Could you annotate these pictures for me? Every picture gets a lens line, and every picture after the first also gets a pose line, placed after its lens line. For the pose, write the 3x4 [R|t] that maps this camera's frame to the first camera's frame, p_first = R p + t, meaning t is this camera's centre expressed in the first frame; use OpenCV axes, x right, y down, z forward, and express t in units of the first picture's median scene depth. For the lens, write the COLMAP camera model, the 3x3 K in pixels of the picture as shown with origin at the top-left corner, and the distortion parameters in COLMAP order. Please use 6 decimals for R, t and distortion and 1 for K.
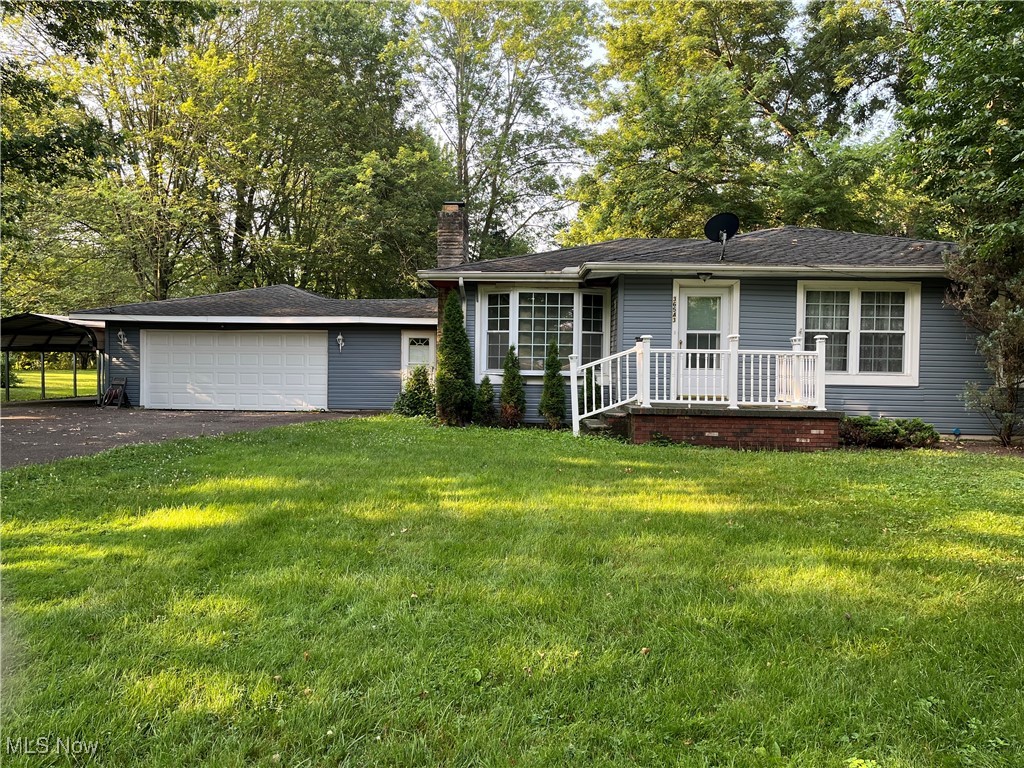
lens RADIAL K [[777.3, 0, 507.7], [0, 777.3, 377.2], [0, 0, 1]] dist [0.067746, -0.102303]
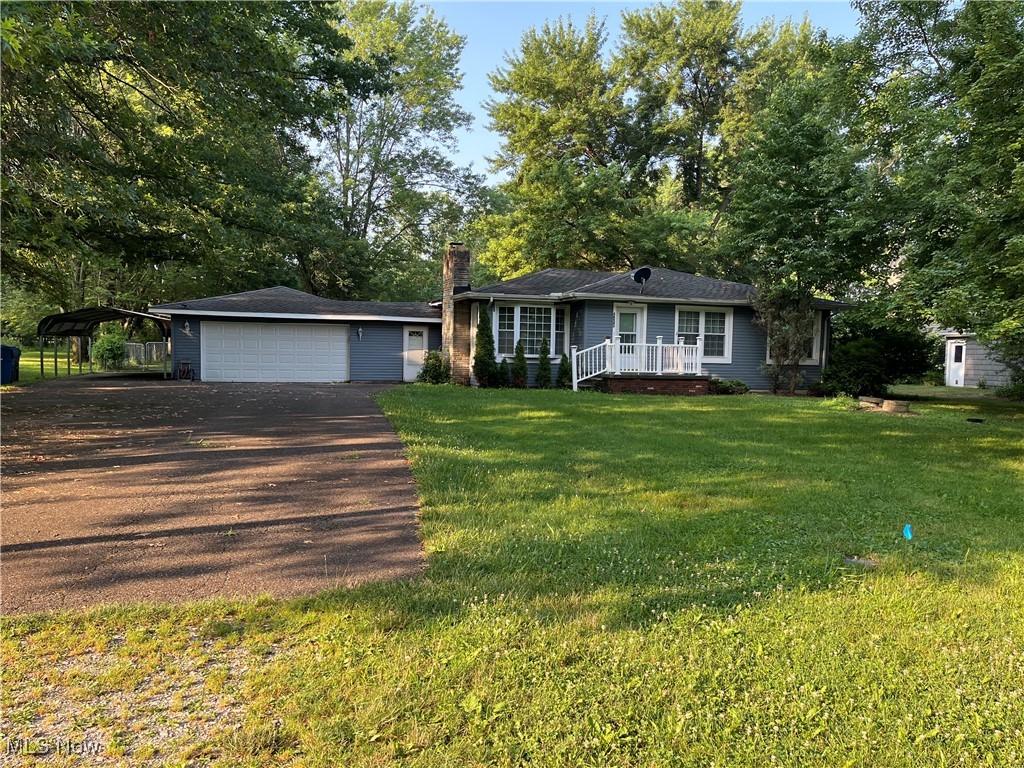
lens RADIAL K [[777.3, 0, 514.4], [0, 777.3, 388.9], [0, 0, 1]] dist [0.067746, -0.102303]
pose [[0.941343, -0.011915, 0.337240, -0.589243], [-0.001029, 0.999270, 0.038178, 0.001524], [-0.337448, -0.036285, 0.940644, -0.577005]]
